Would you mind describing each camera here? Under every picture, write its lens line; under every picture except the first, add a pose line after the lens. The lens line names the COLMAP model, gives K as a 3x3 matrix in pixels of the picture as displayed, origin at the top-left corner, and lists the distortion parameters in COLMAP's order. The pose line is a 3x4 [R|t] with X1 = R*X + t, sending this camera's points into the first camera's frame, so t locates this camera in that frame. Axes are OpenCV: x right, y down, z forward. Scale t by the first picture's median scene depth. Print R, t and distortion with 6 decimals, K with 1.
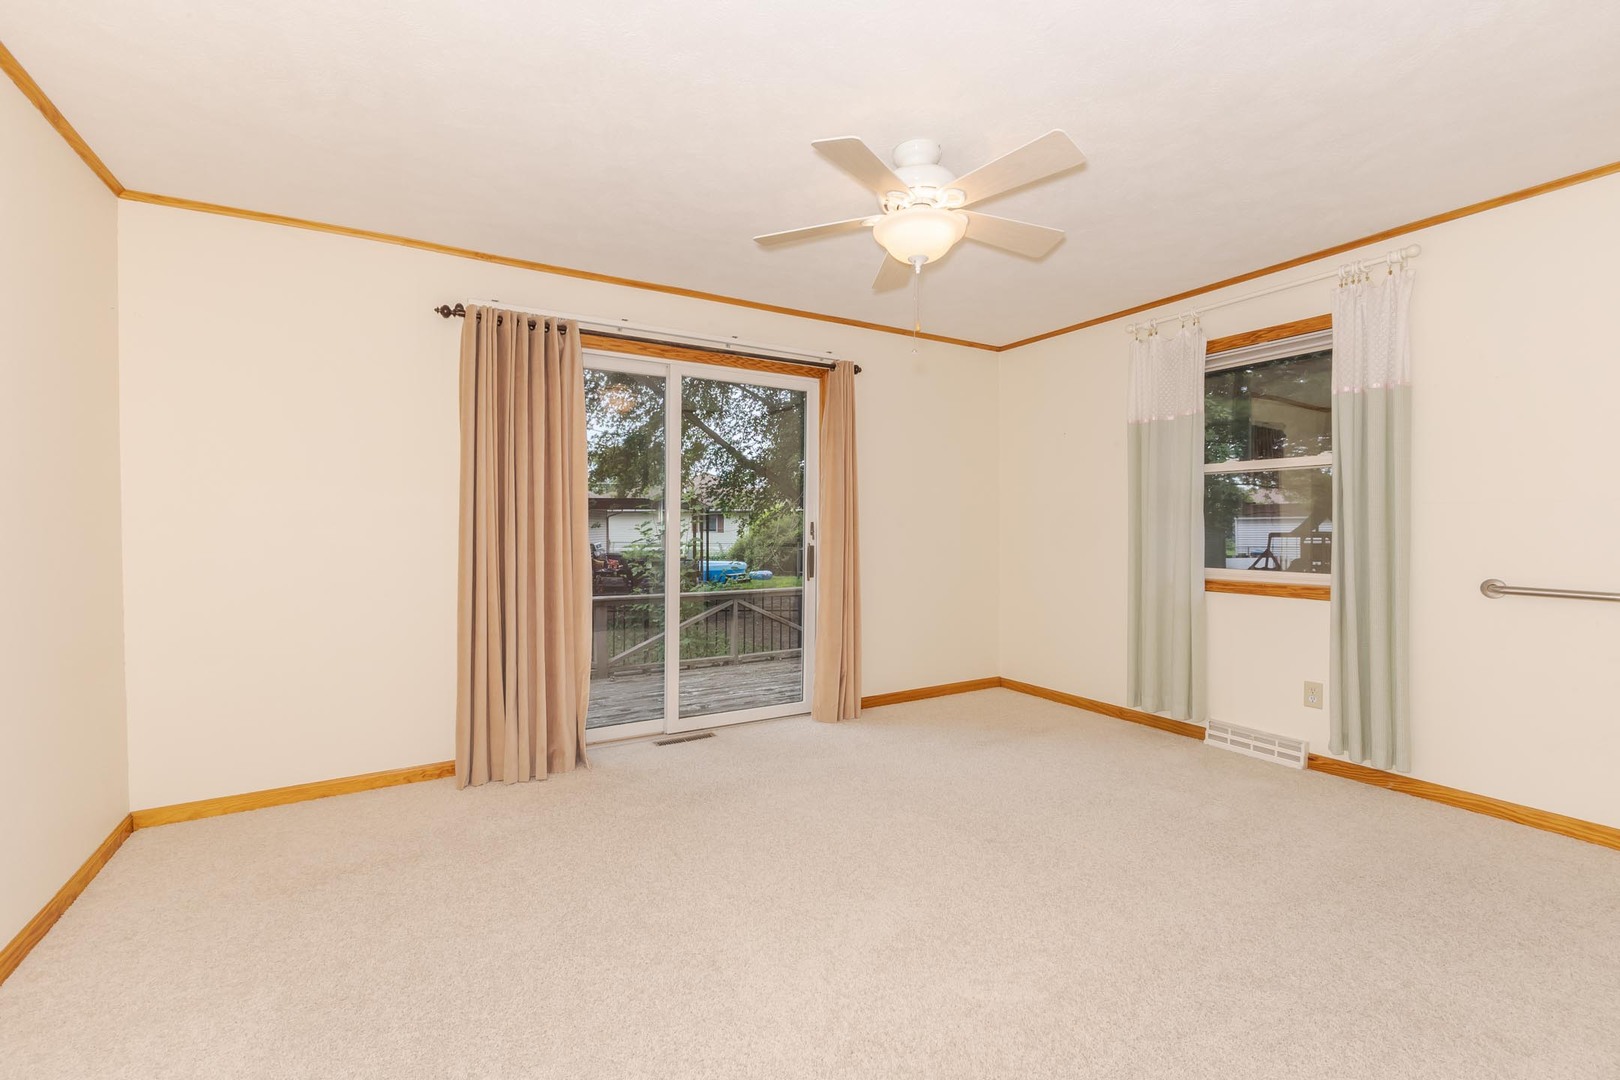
lens RADIAL K [[680.3, 0, 805.1], [0, 680.3, 534.9], [0, 0, 1]] dist [-0.001848, -0.000129]
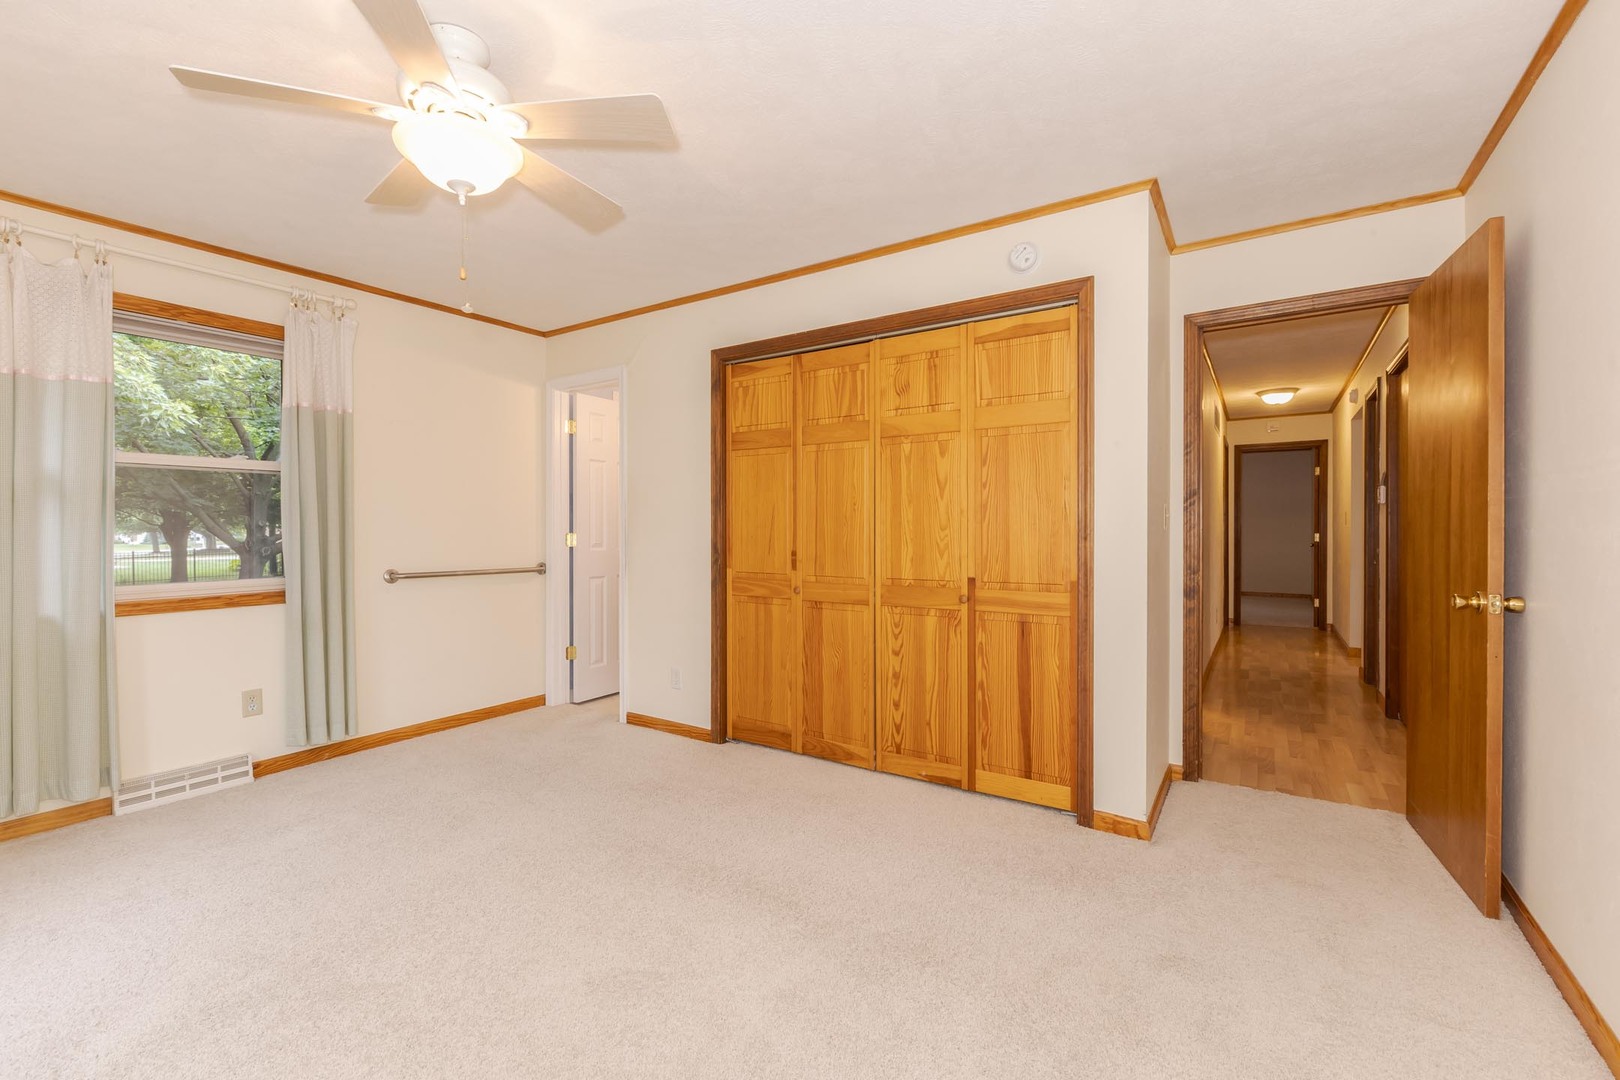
lens RADIAL K [[680.3, 0, 805.1], [0, 680.3, 534.9], [0, 0, 1]] dist [-0.001848, -0.000129]
pose [[-0.432736, -0.009252, 0.901473, -0.512438], [0.012321, 0.999793, 0.016176, -0.014983], [-0.901437, 0.018107, -0.432532, 0.738387]]
